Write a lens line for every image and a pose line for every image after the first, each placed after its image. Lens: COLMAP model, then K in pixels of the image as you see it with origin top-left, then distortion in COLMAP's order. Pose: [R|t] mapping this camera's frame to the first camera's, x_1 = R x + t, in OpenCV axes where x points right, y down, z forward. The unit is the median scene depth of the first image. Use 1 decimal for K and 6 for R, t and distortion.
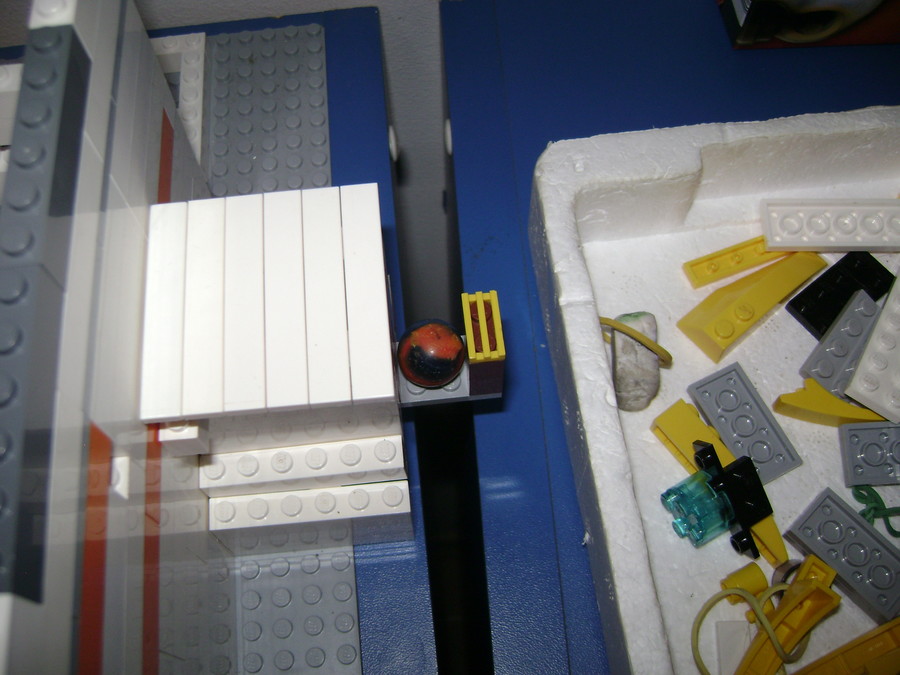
lens RADIAL K [[941.0, 0, 450.0], [0, 941.0, 337.5], [0, 0, 1]] dist [-0.161715, 0.099929]
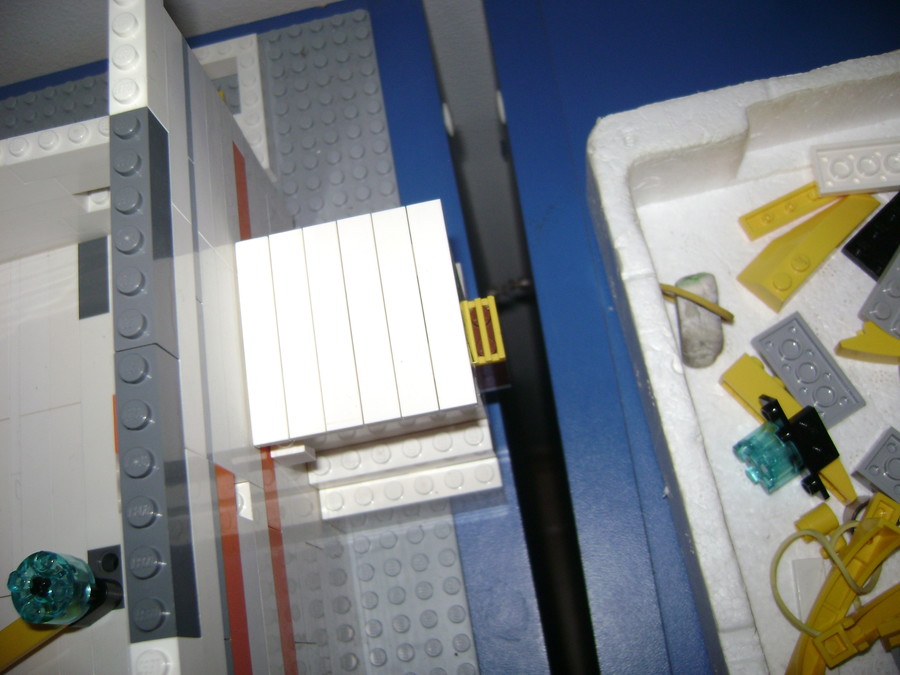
lens RADIAL K [[941.0, 0, 450.0], [0, 941.0, 337.5], [0, 0, 1]] dist [-0.161715, 0.099929]
pose [[0.991327, -0.098430, -0.087071, 0.009116], [0.106743, 0.989582, 0.096613, -0.088745], [0.076654, -0.105069, 0.991506, -0.065326]]
